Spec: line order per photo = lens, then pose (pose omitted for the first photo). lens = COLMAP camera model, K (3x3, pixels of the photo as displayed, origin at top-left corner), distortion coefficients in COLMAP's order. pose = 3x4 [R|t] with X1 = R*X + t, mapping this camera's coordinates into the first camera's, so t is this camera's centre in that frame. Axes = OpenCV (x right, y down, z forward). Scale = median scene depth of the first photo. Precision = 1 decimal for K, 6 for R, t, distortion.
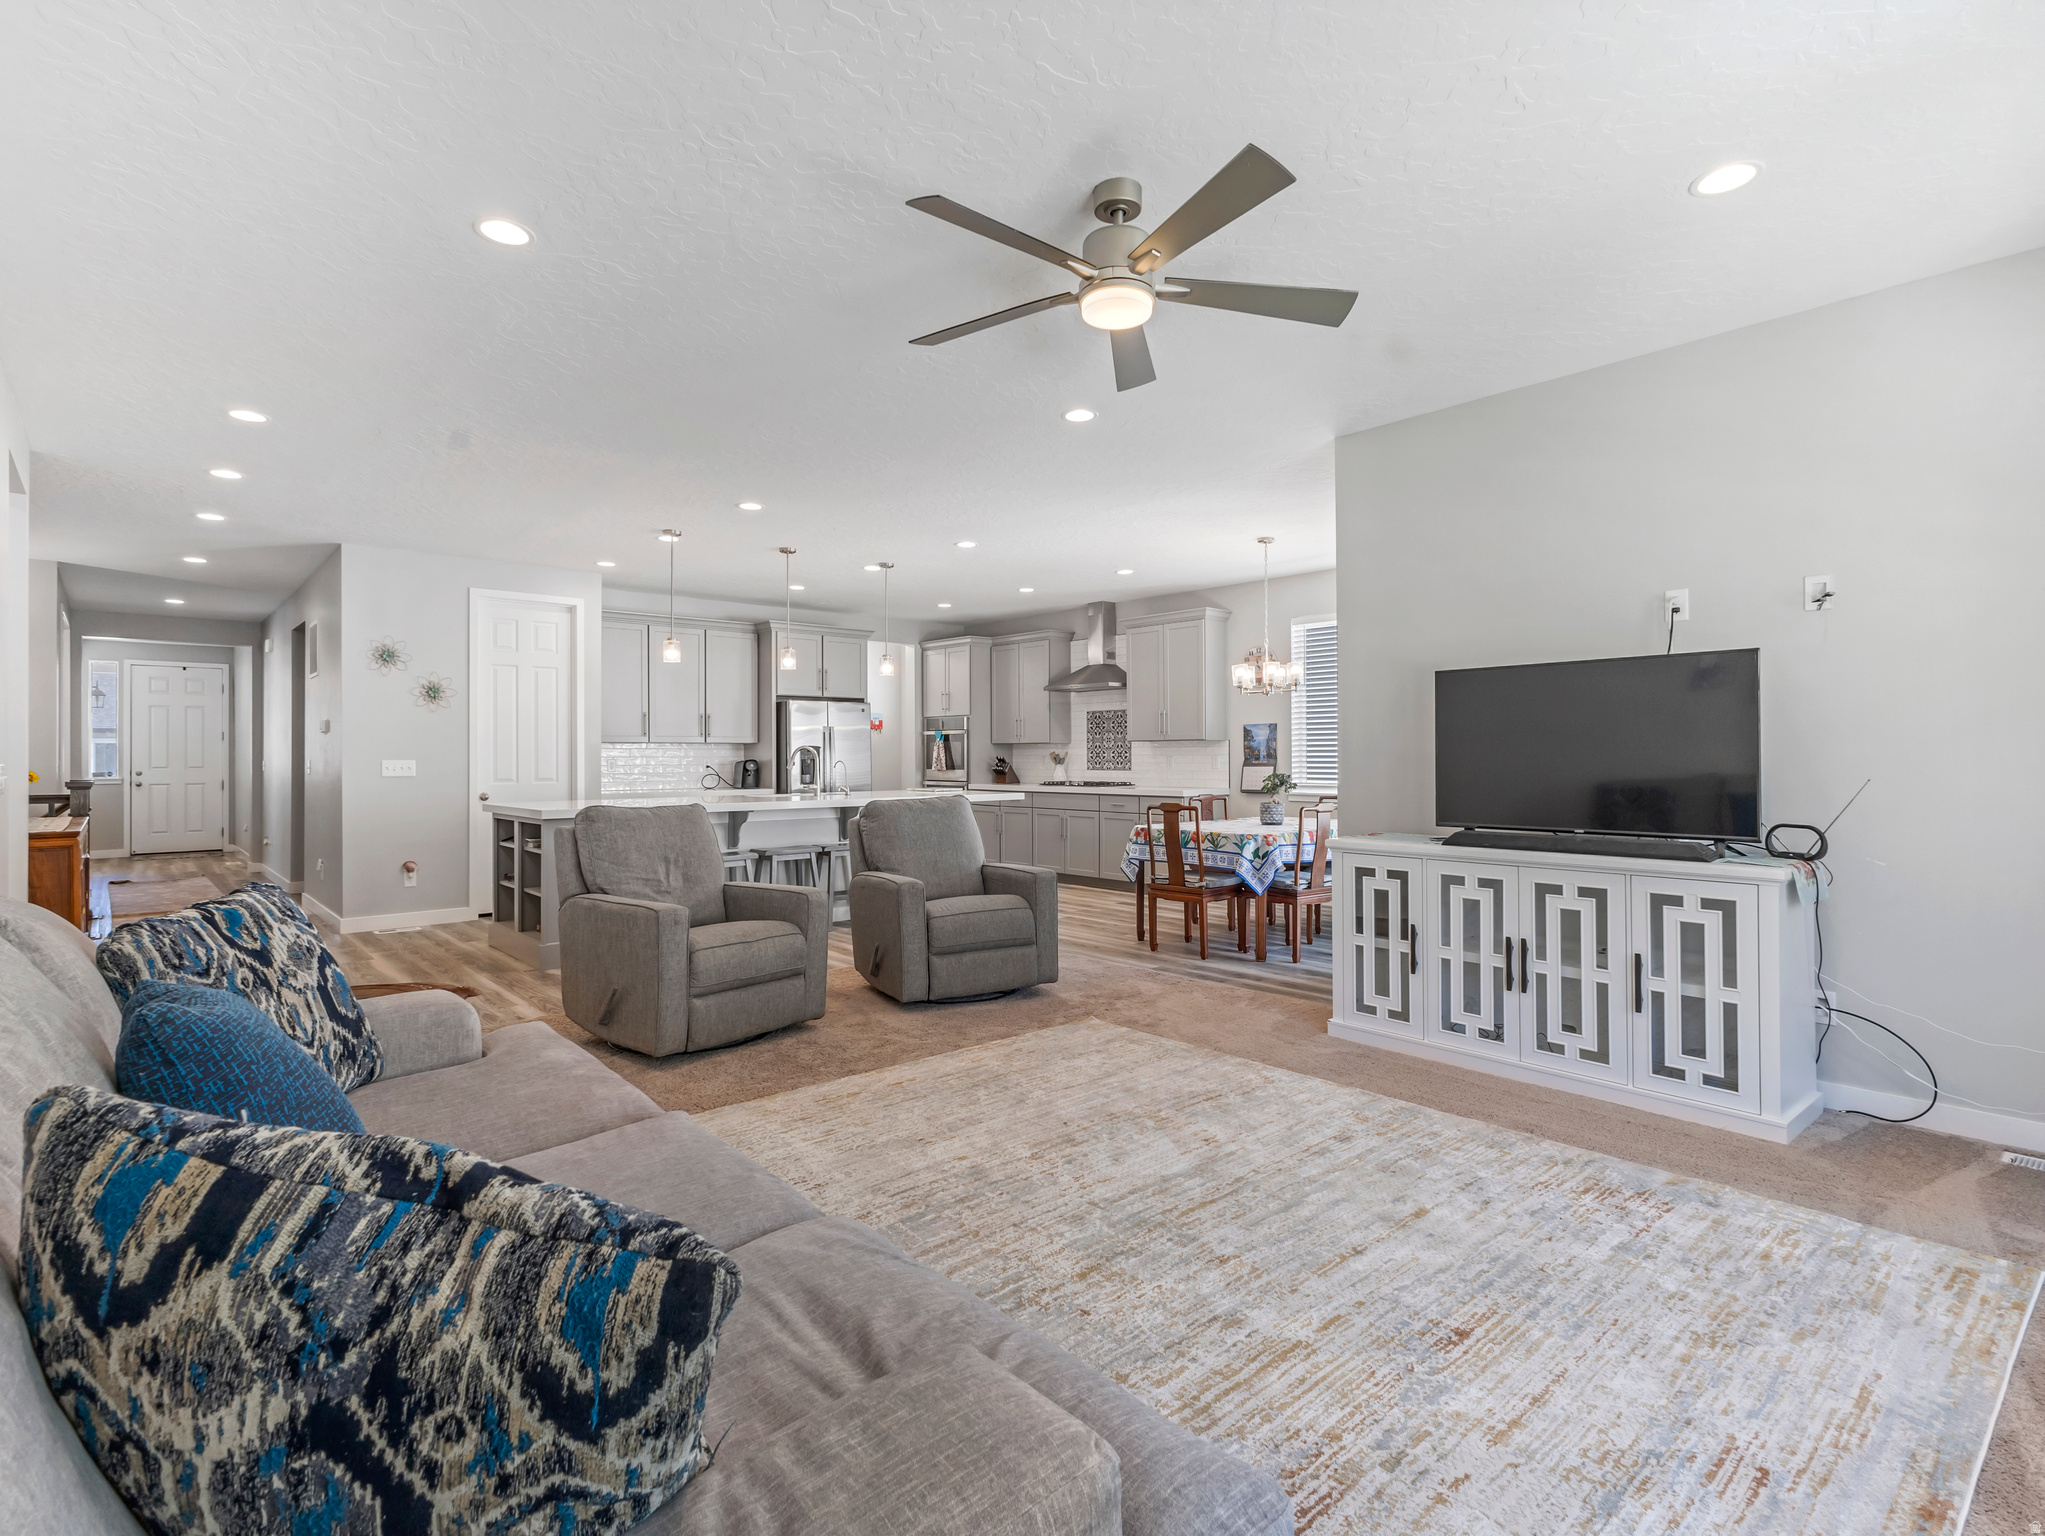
lens RADIAL K [[1010.7, 0, 1002.7], [0, 1010.7, 743.0], [0, 0, 1]] dist [0.012584, -0.002797]
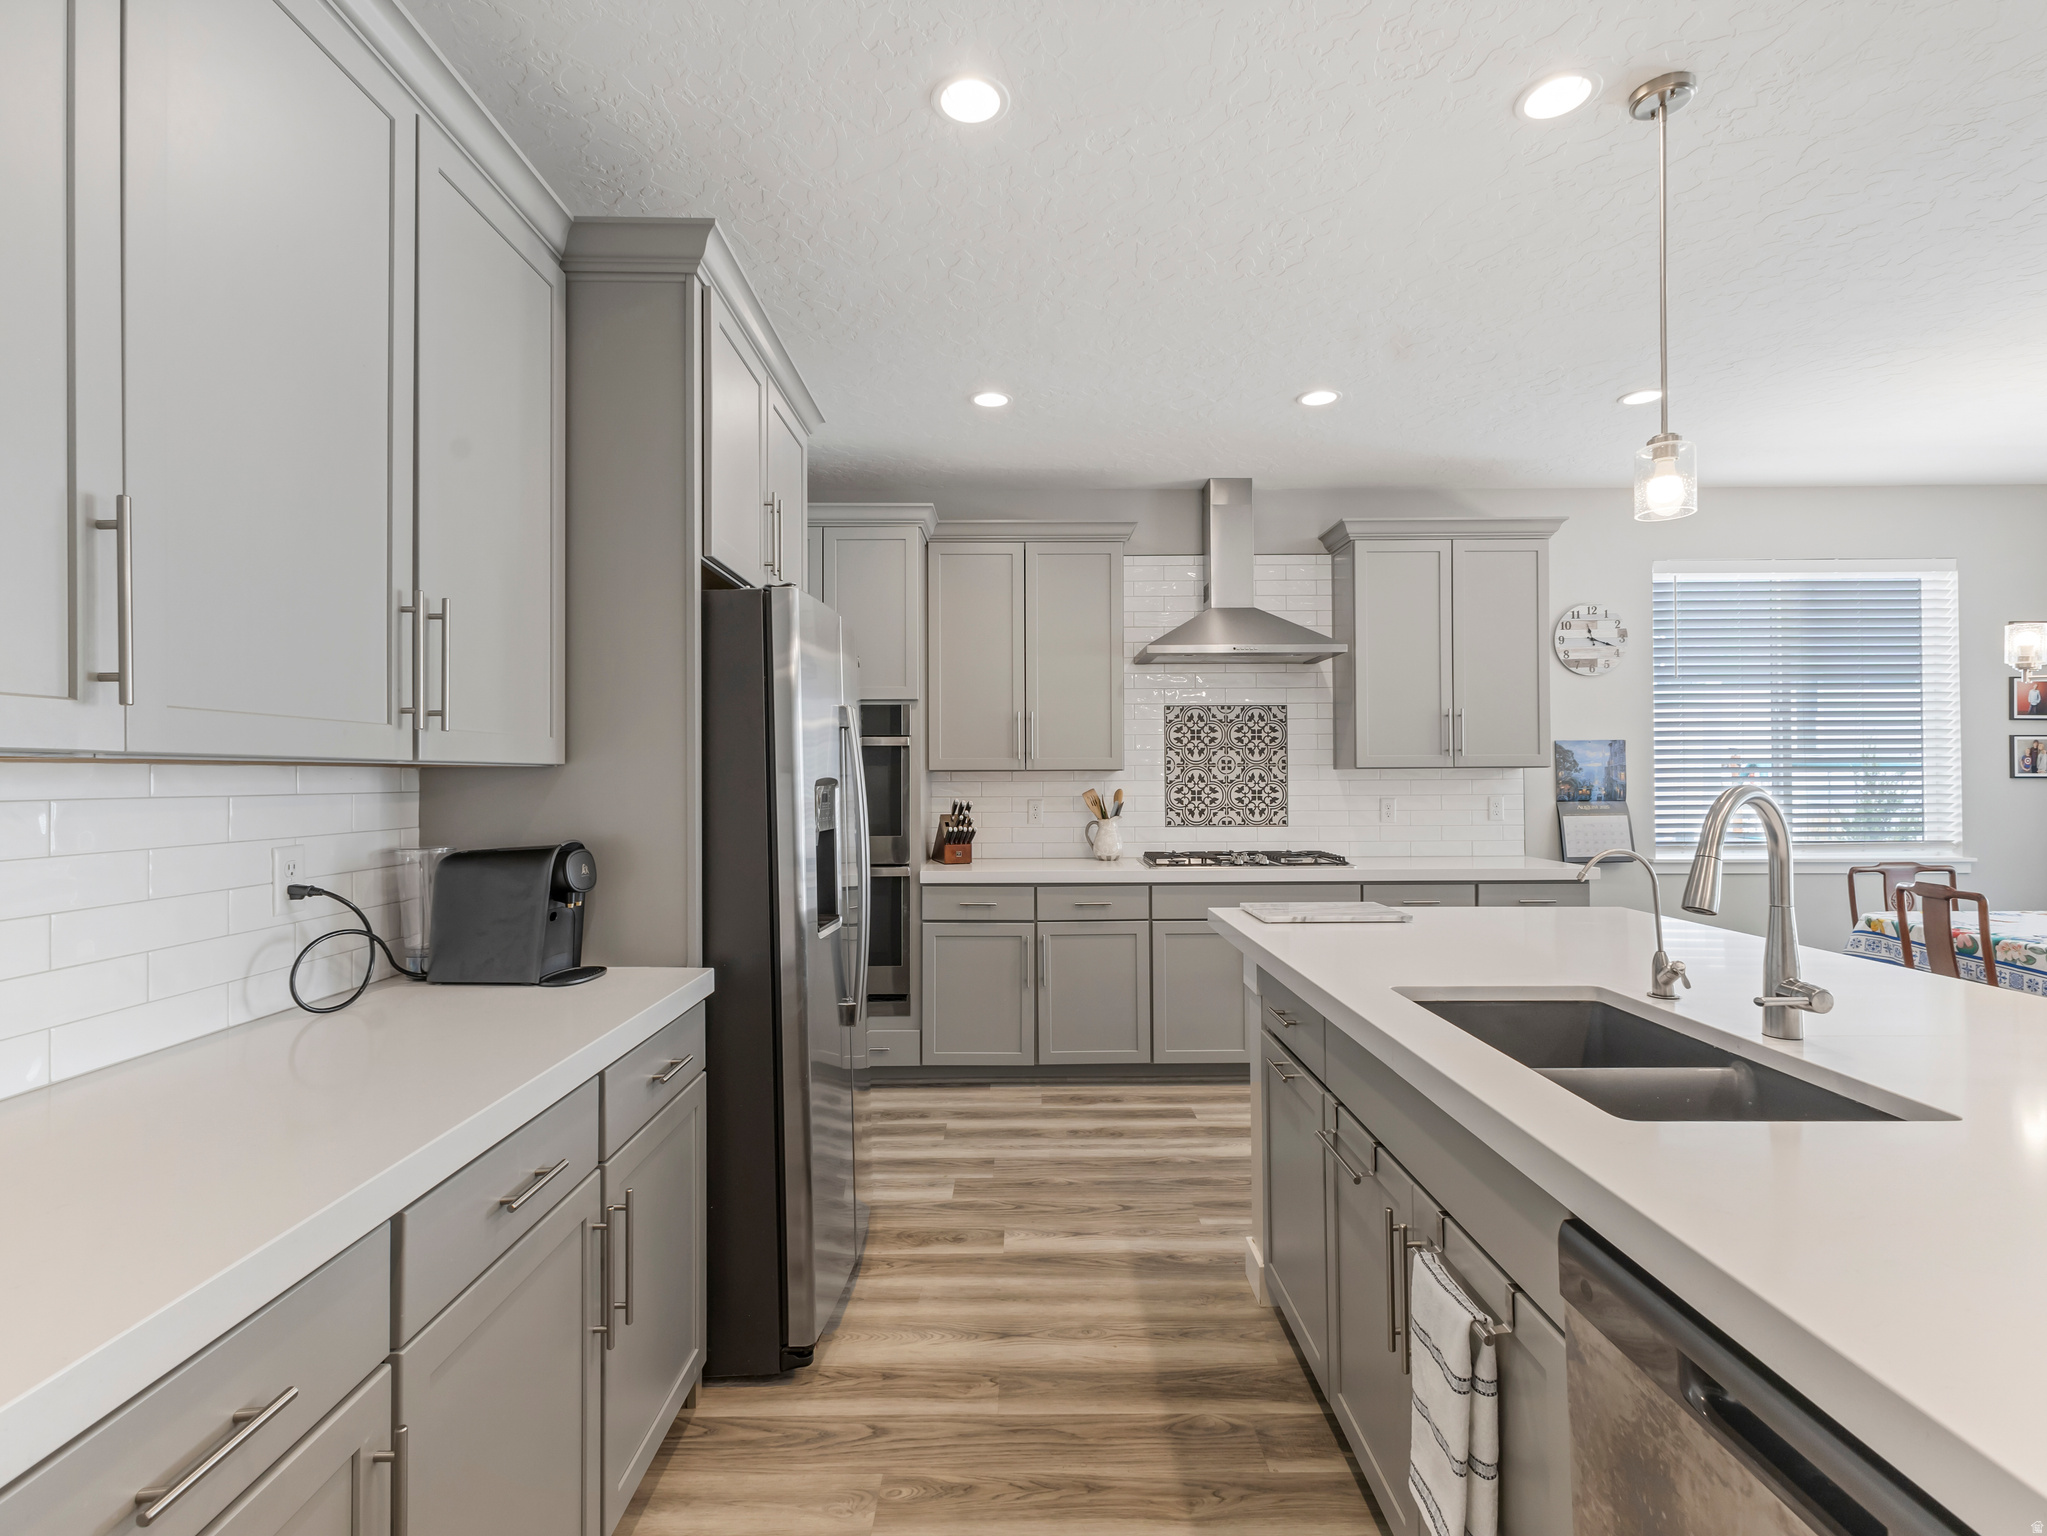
lens RADIAL K [[1011.7, 0, 1018.4], [0, 1011.7, 761.0], [0, 0, 1]] dist [0.012584, -0.002797]
pose [[0.671628, 0.011565, 0.740798, -0.341240], [-0.005183, 0.999927, -0.010911, 0.000789], [-0.740870, 0.003488, 0.671639, 0.792466]]
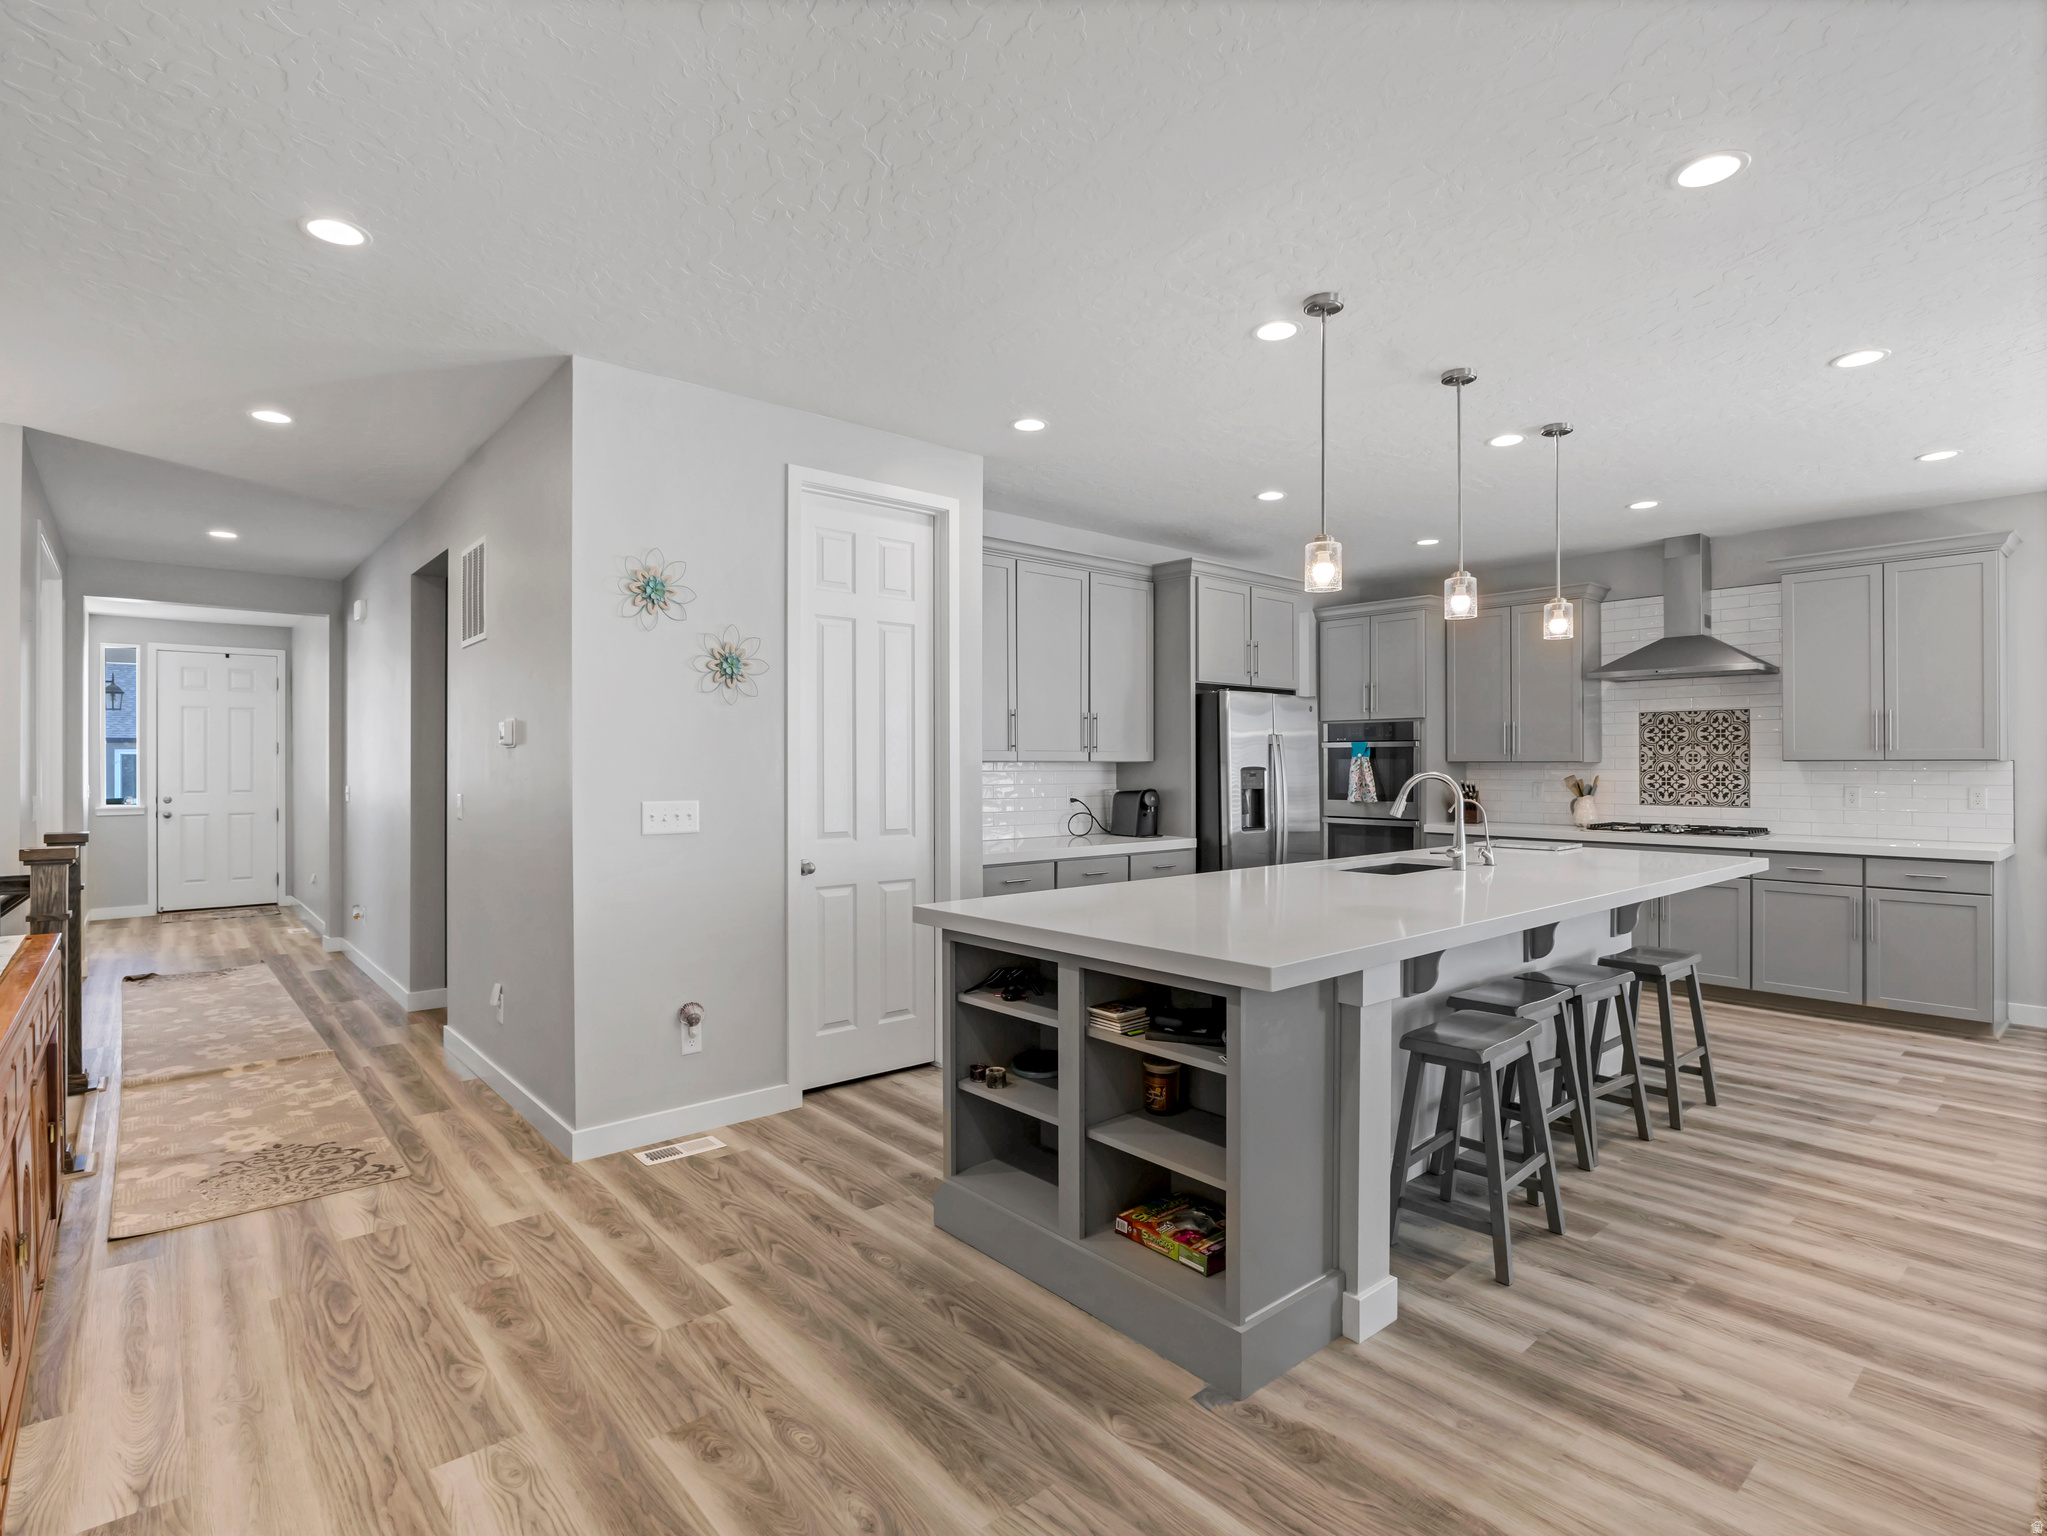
lens RADIAL K [[1050.3, 0, 1008.3], [0, 1050.3, 759.4], [0, 0, 1]] dist [0.008176, -0.006230]
pose [[0.999552, 0.002130, -0.029852, -0.311090], [-0.001999, 0.999988, 0.004401, -0.004422], [0.029861, -0.004339, 0.999545, 0.366808]]
